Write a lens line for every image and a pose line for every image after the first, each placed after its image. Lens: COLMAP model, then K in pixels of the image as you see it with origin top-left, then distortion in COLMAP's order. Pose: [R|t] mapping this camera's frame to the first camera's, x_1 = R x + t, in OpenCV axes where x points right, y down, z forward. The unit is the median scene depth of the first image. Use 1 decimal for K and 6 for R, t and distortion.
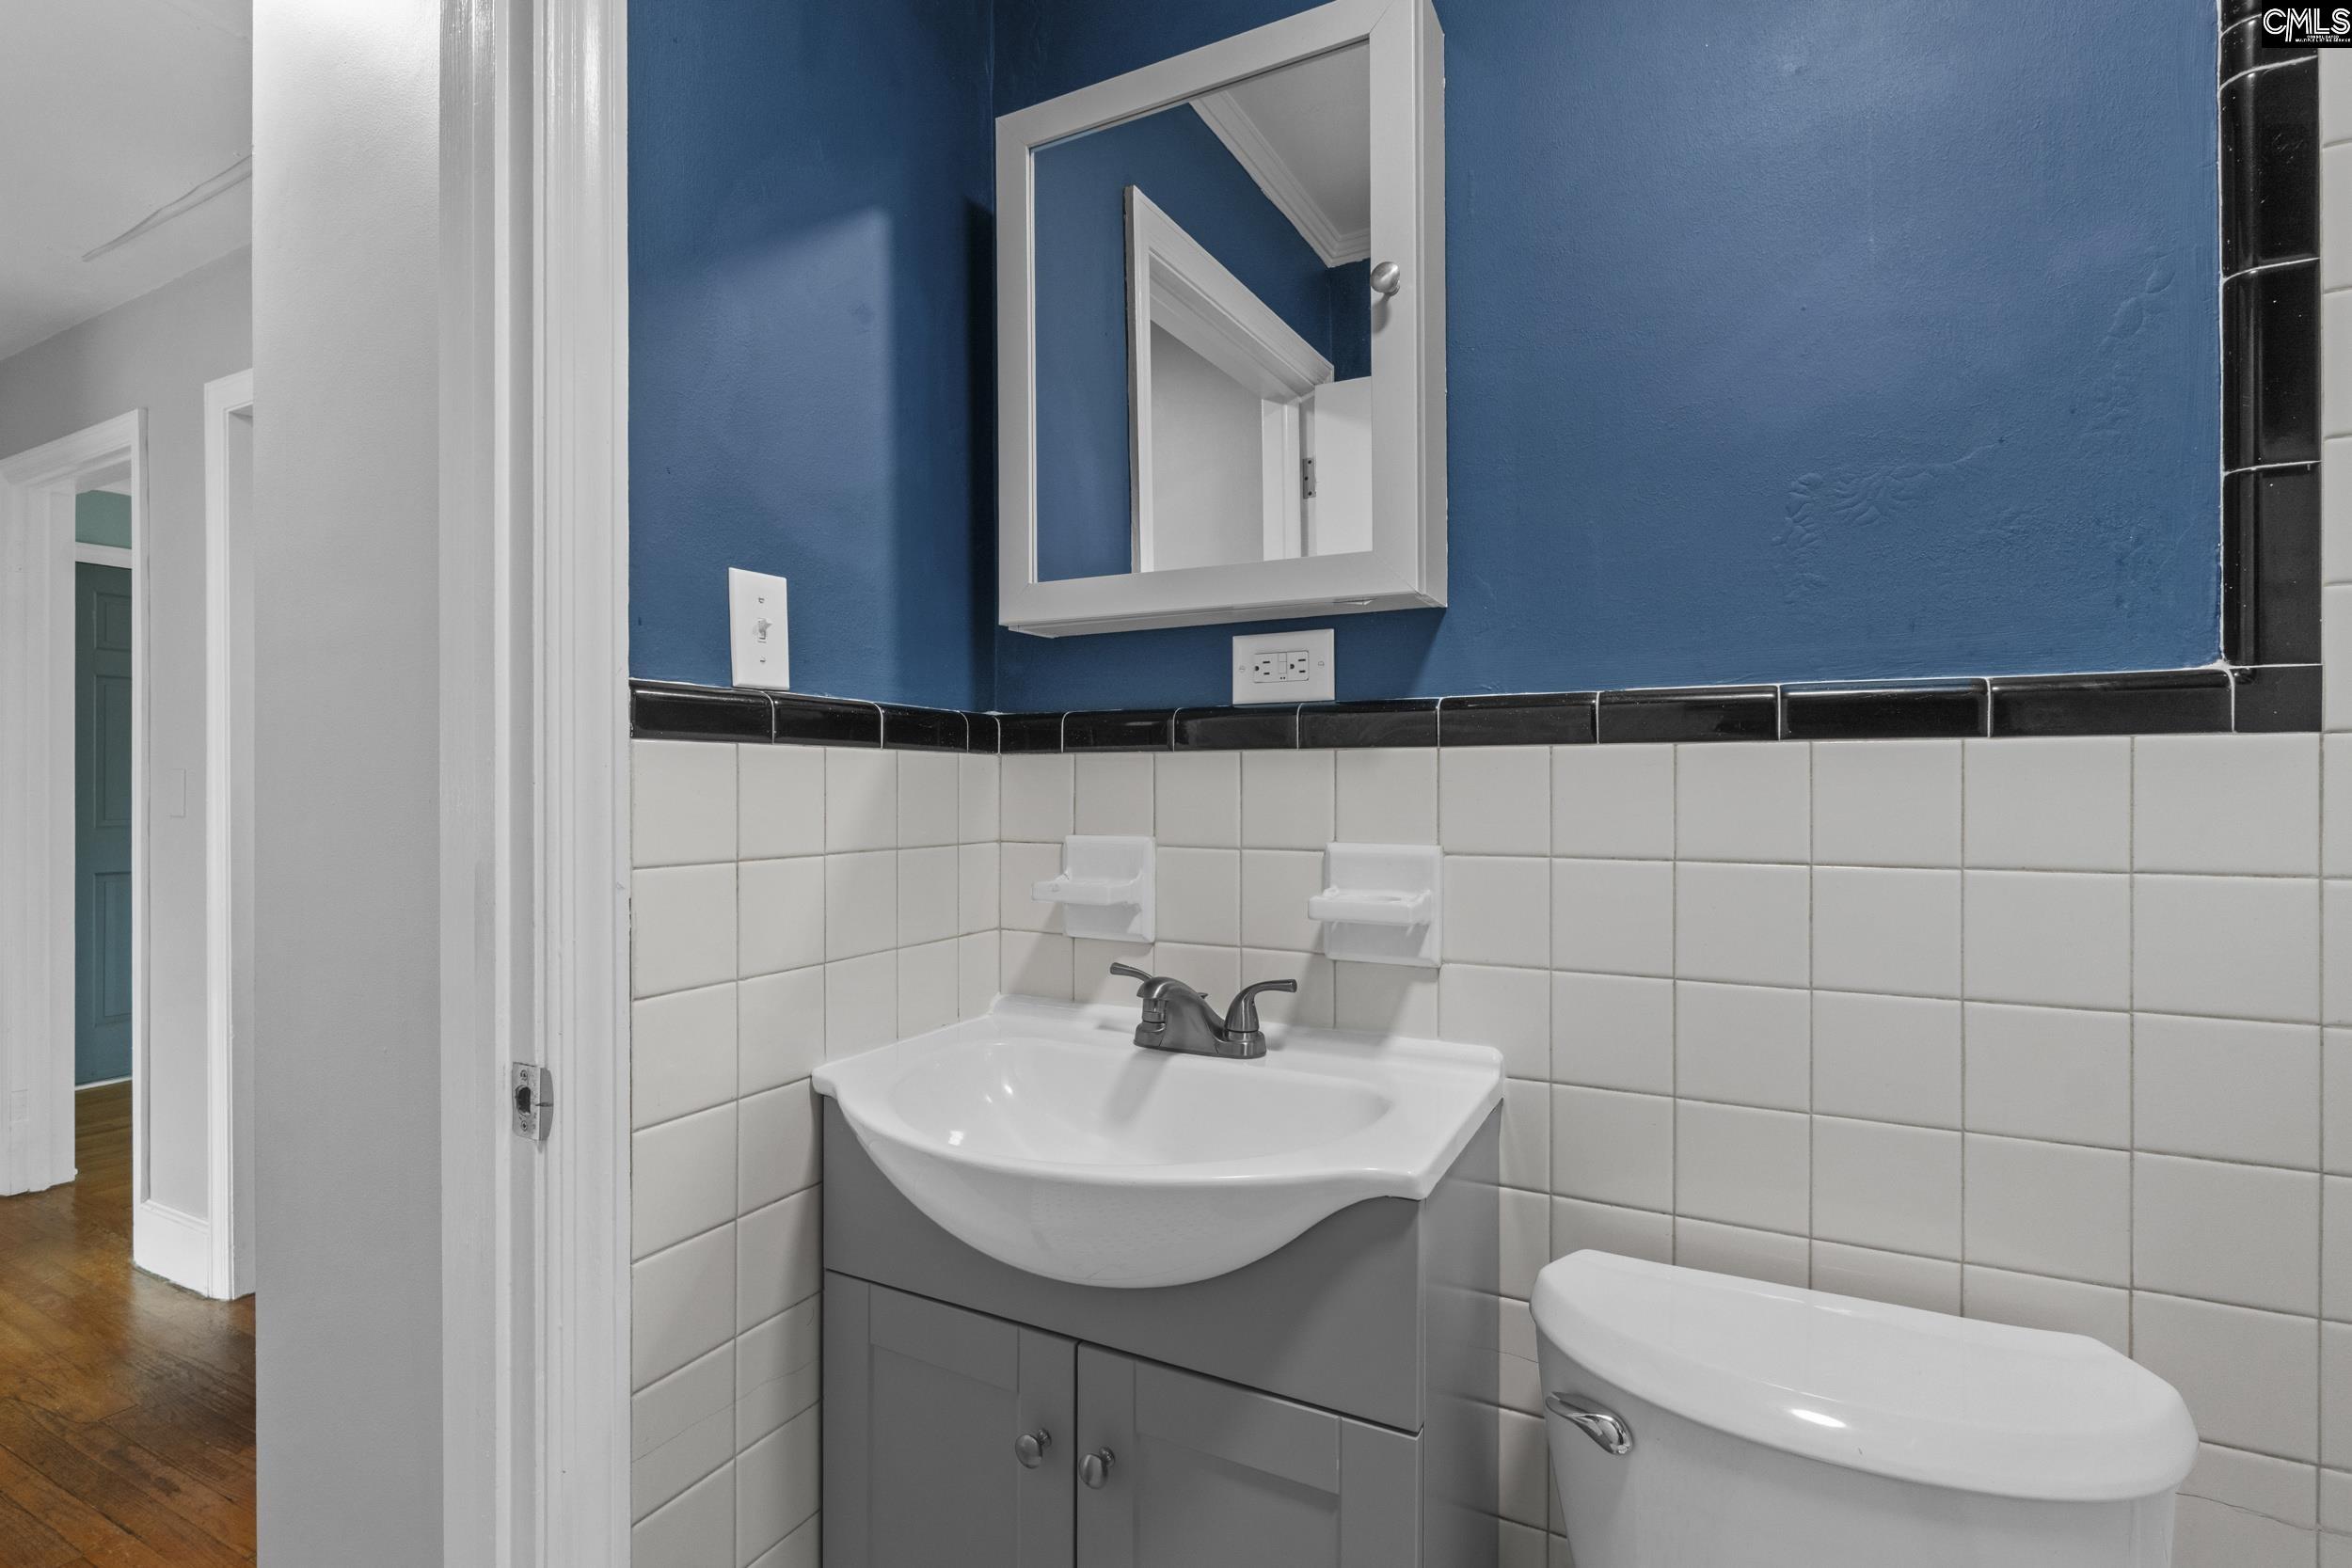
lens RADIAL K [[1087.3, 0, 1168.0], [0, 1087.3, 776.0], [0, 0, 1]] dist [-0.002770, -0.000206]
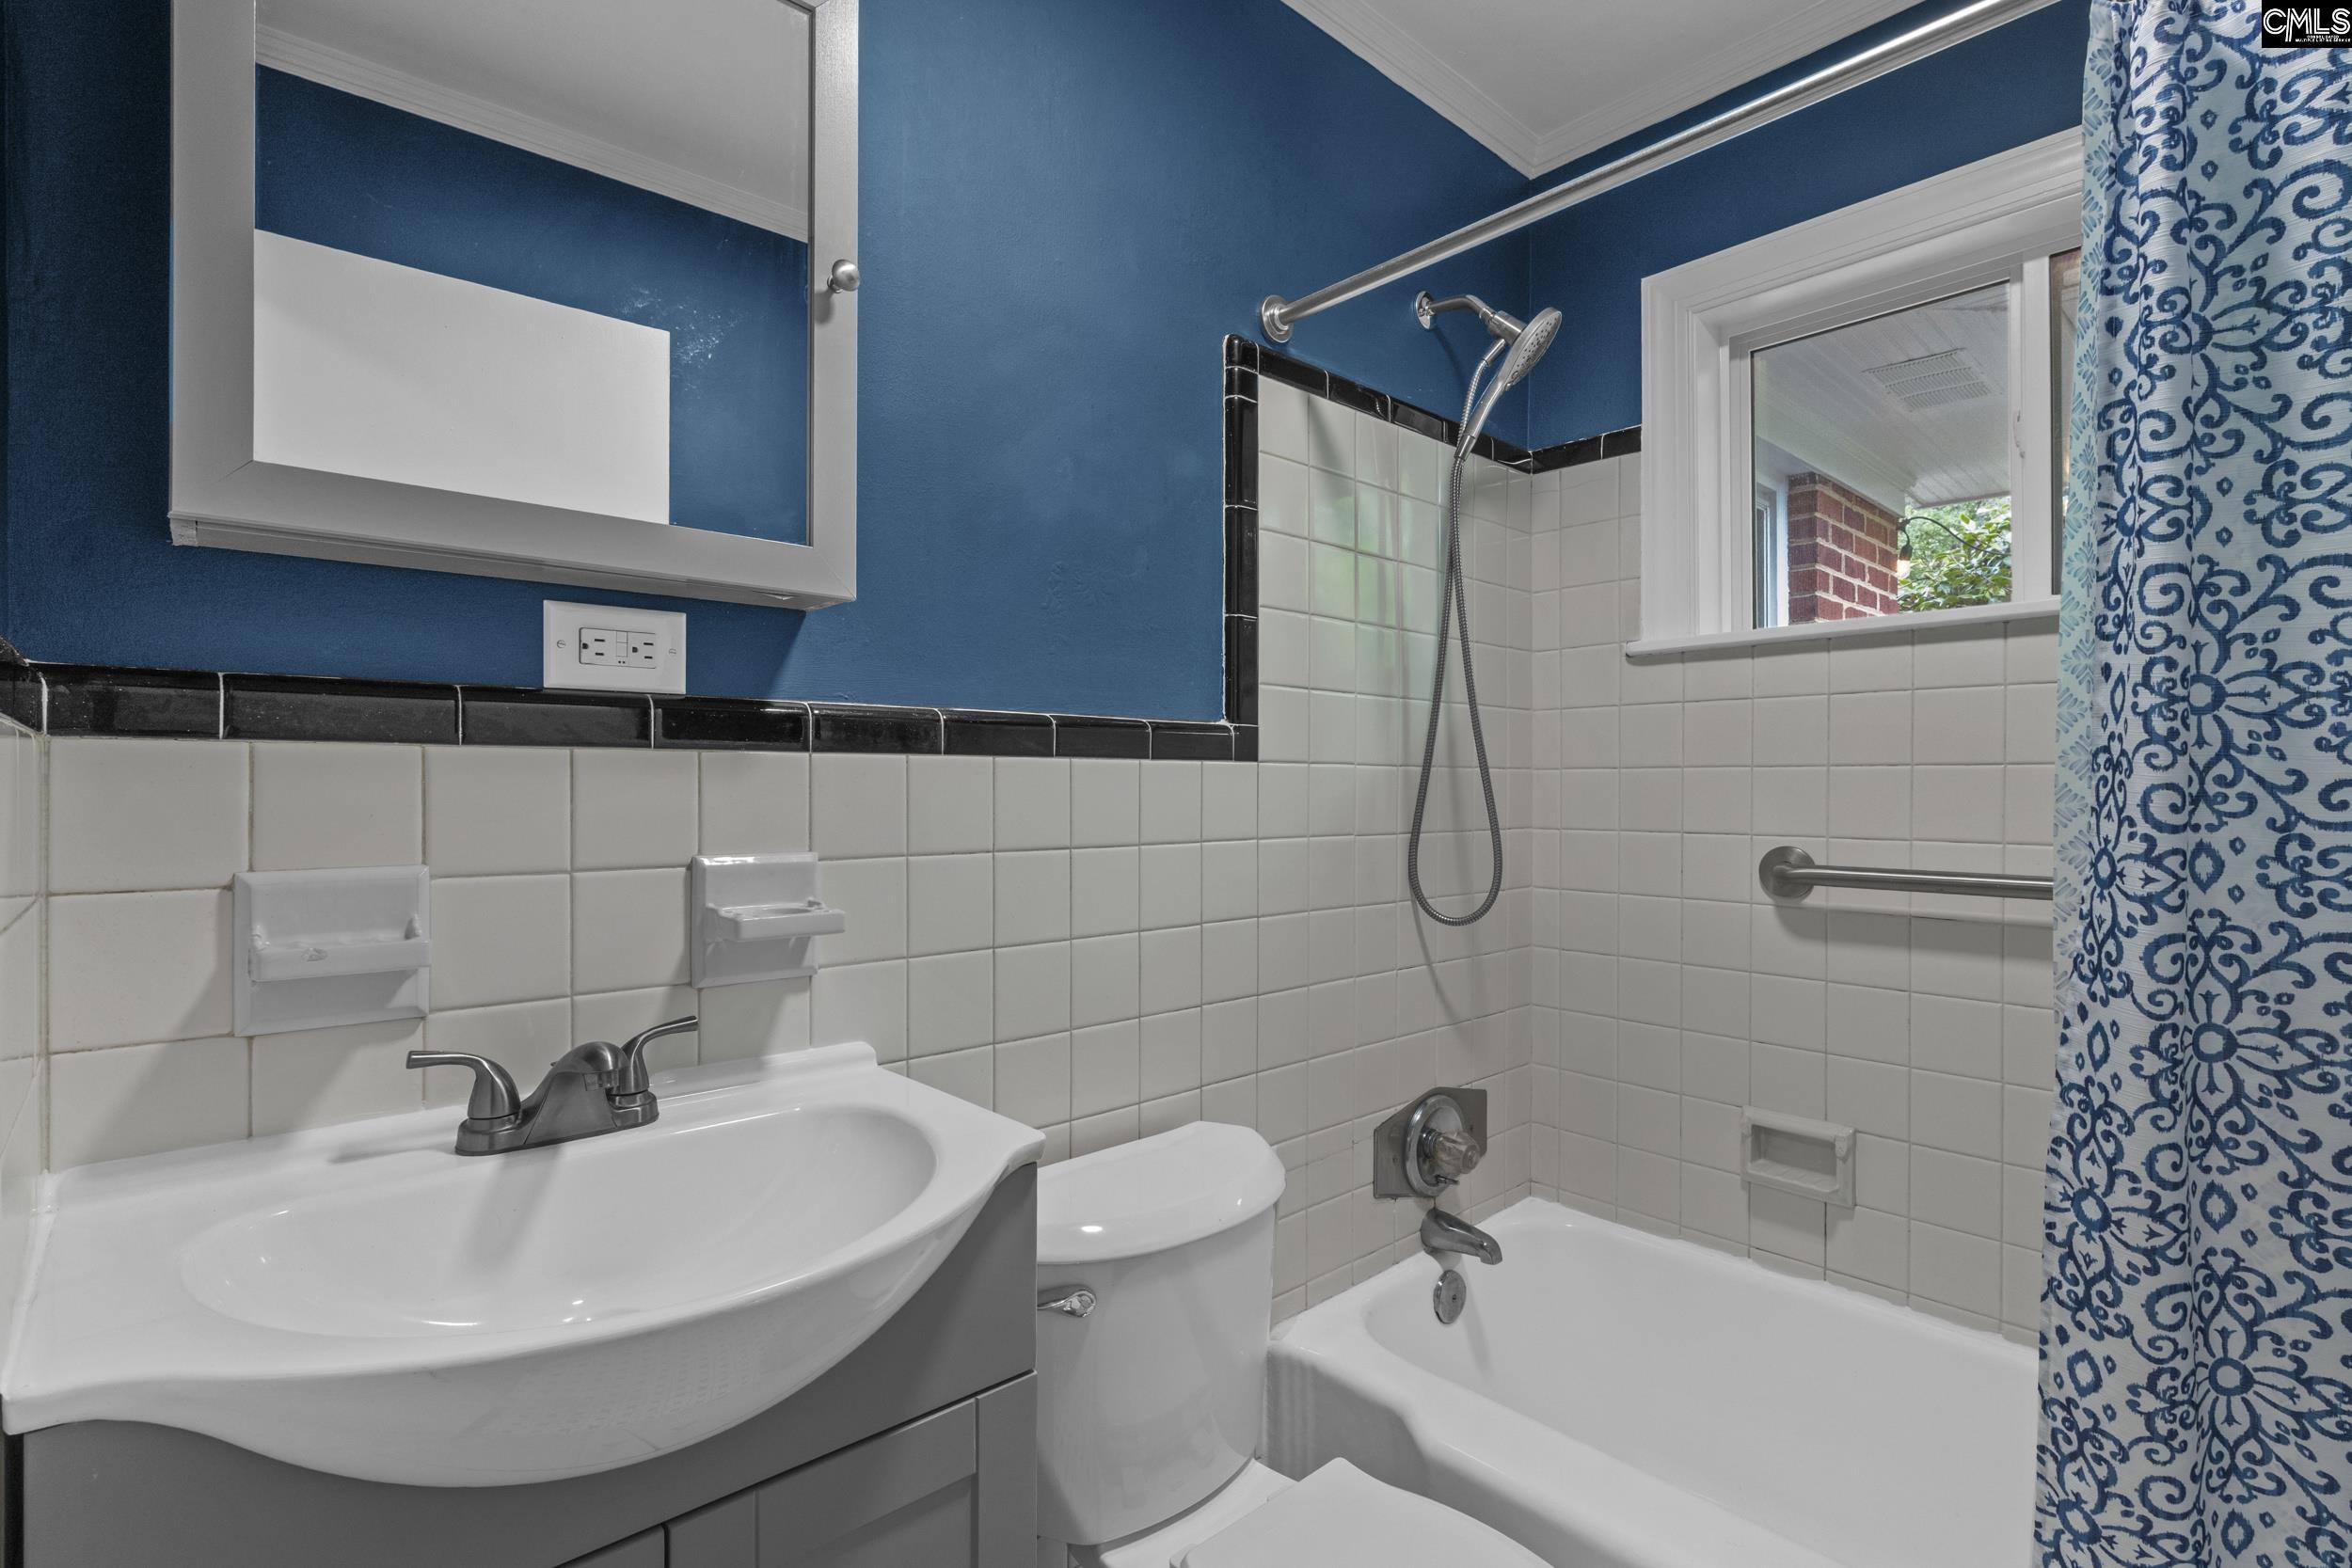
lens RADIAL K [[1087.3, 0, 1168.0], [0, 1087.3, 776.0], [0, 0, 1]] dist [-0.002770, -0.000206]
pose [[0.368858, 0.011365, 0.929416, -0.548711], [-0.007847, 0.999928, -0.009113, 0.001294], [-0.929453, -0.003932, 0.368920, 0.327831]]
